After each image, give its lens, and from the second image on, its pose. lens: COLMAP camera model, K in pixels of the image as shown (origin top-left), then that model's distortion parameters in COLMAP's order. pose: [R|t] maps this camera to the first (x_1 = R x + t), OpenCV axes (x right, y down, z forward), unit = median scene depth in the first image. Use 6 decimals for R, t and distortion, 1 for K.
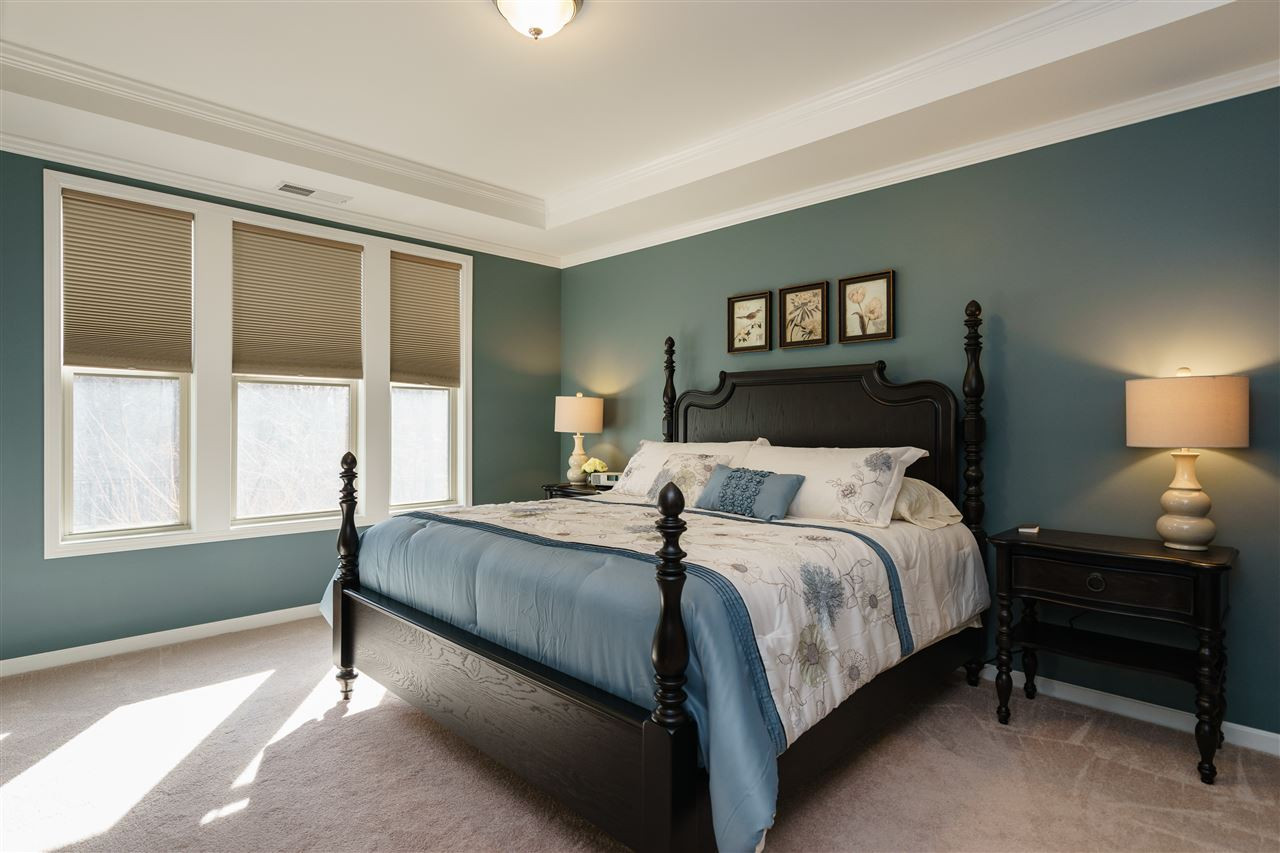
lens RADIAL K [[682.8, 0, 640.0], [0, 682.8, 426.5], [0, 0, 1]] dist [-0.000684, 0.000057]
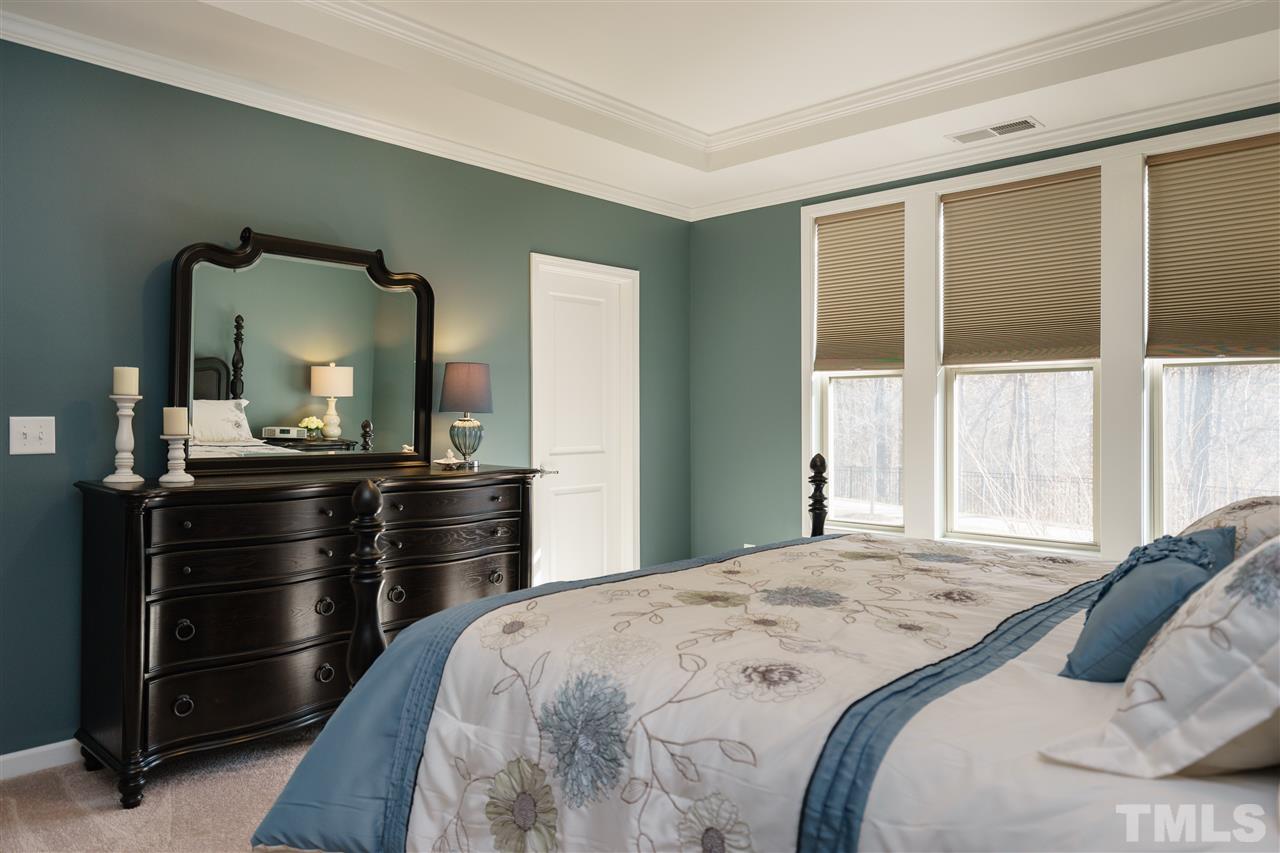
lens RADIAL K [[884.1, 0, 642.7], [0, 884.1, 418.1], [0, 0, 1]] dist [0.046175, -0.000191]
pose [[0.016414, -0.004123, -0.999857, 0.561154], [-0.006532, 0.999970, -0.004231, -0.002093], [0.999844, 0.006600, 0.016386, 0.591591]]
